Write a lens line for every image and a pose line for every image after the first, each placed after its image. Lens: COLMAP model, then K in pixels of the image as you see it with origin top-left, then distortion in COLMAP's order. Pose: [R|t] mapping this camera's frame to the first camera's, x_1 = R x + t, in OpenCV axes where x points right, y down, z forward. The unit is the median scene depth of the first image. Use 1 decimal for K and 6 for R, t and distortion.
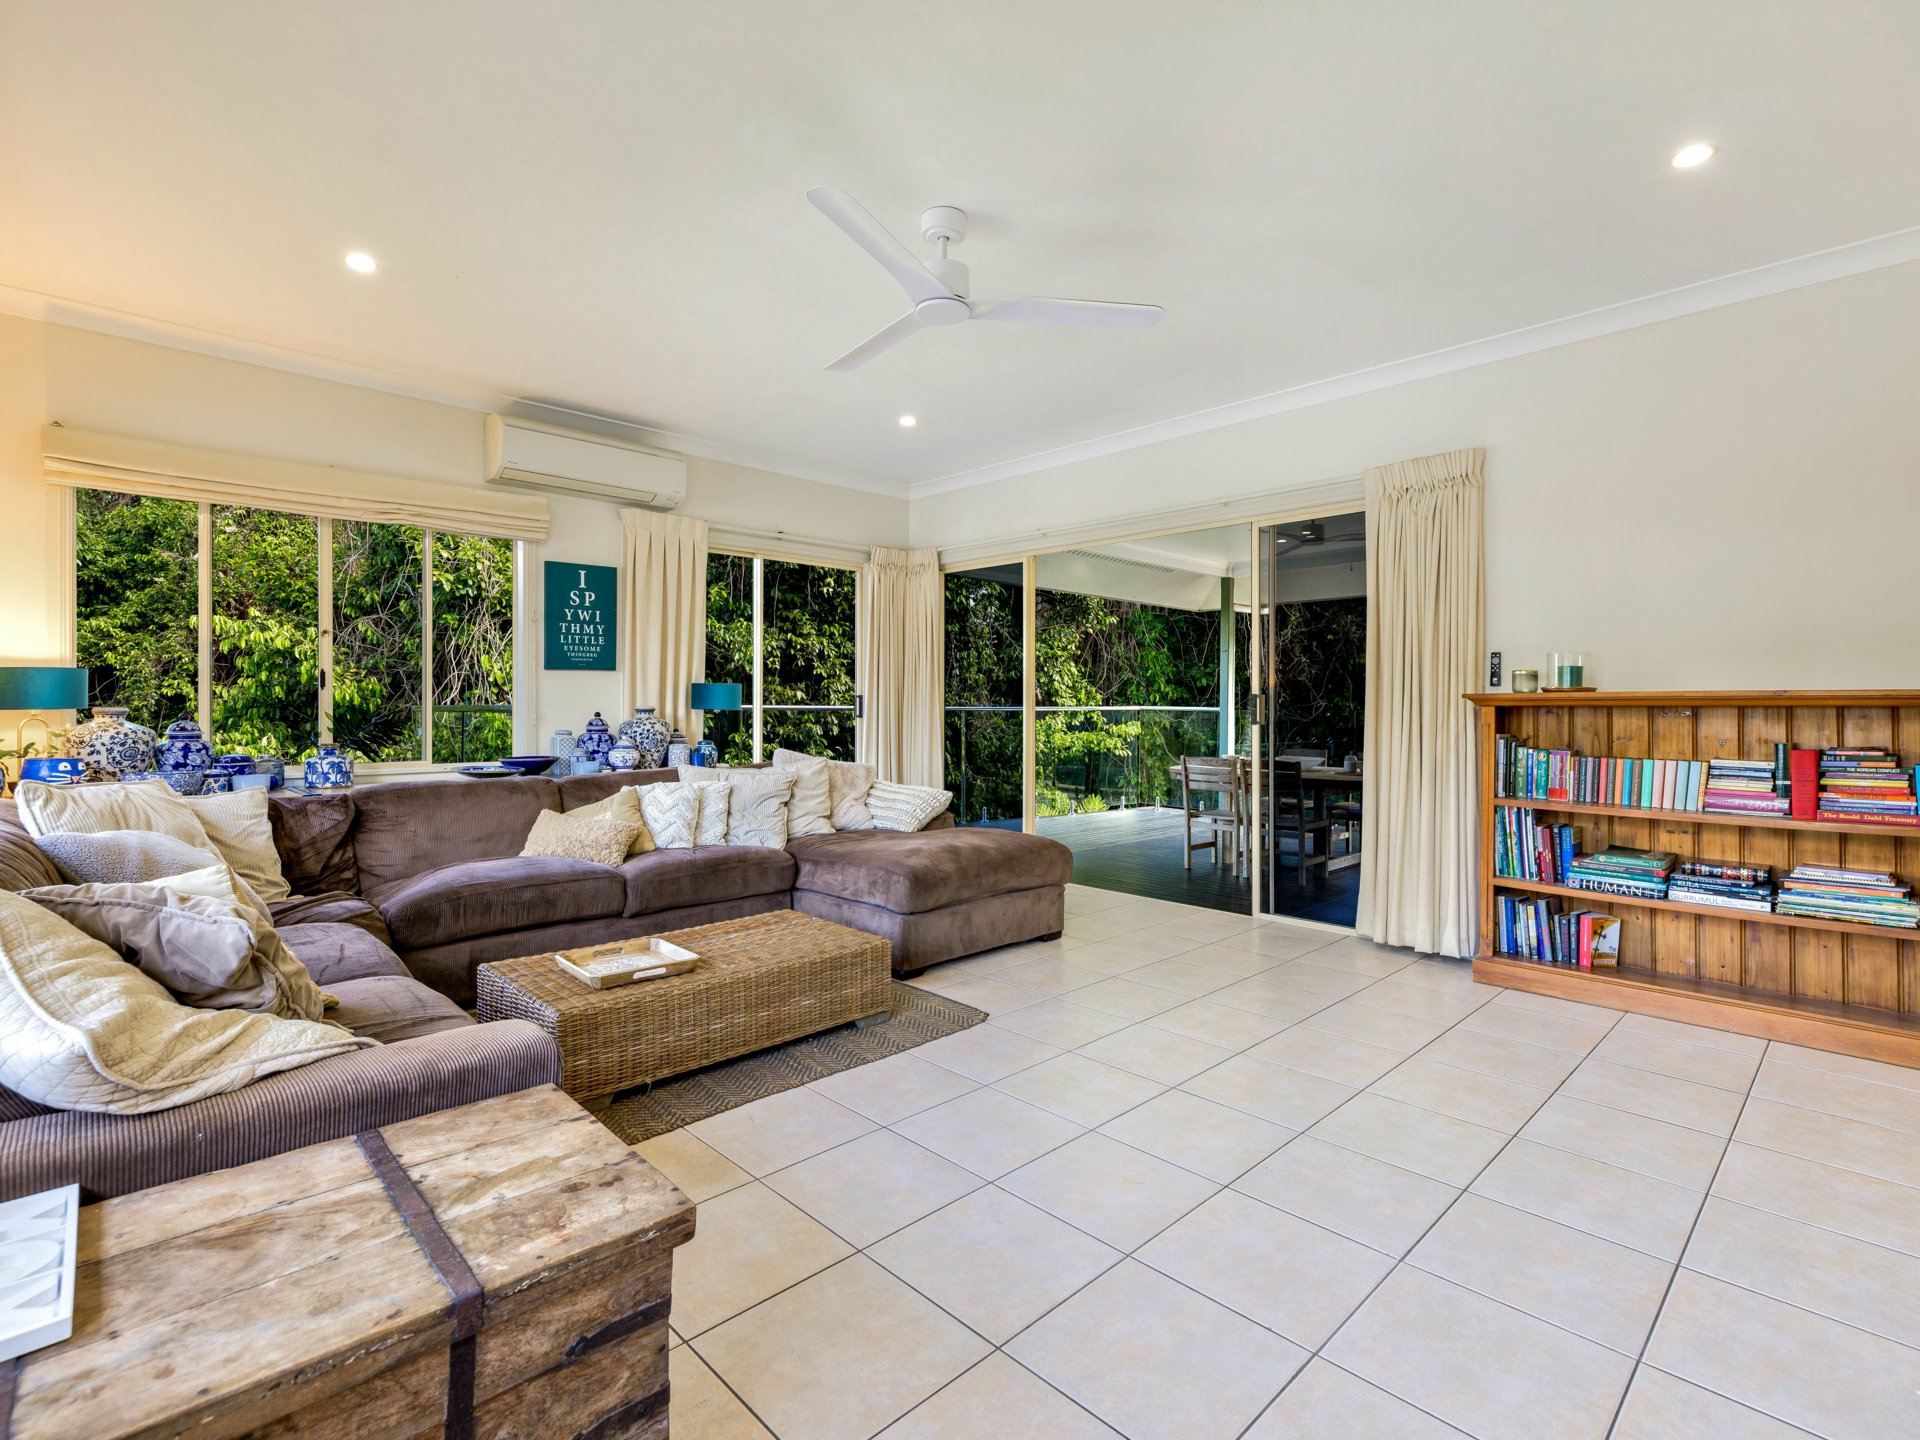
lens RADIAL K [[916.6, 0, 954.3], [0, 916.6, 708.2], [0, 0, 1]] dist [0.003637, 0.000346]
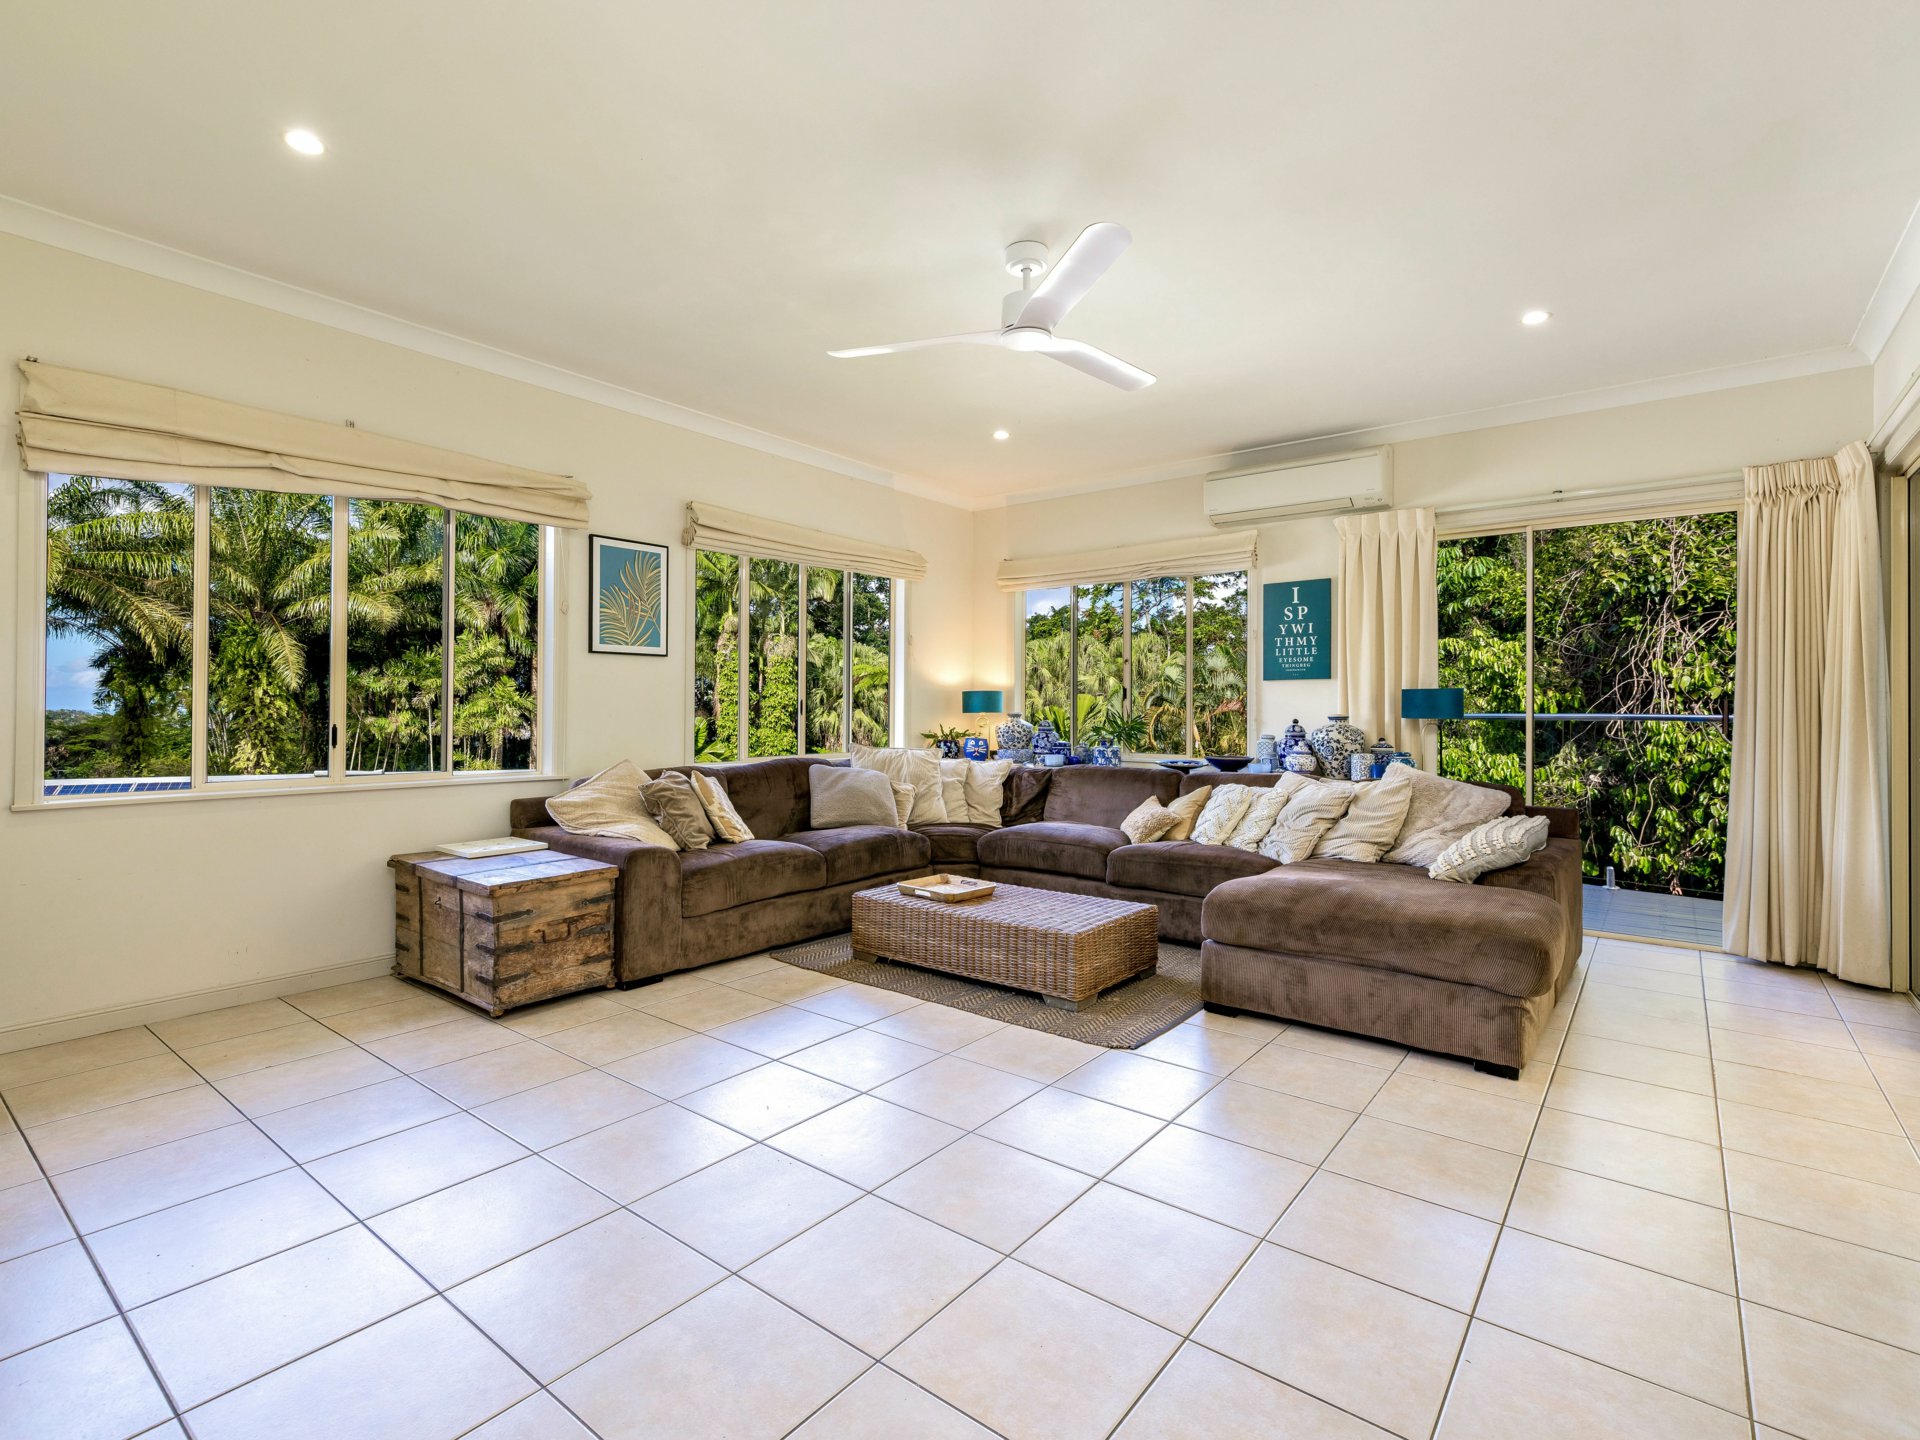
lens RADIAL K [[916.6, 0, 948.1], [0, 916.6, 713.4], [0, 0, 1]] dist [0.003637, 0.000346]
pose [[0.134215, 0.002798, -0.990948, 0.602627], [-0.010128, 0.999948, 0.001452, 0.000040], [0.990900, 0.009842, 0.134236, 0.454697]]
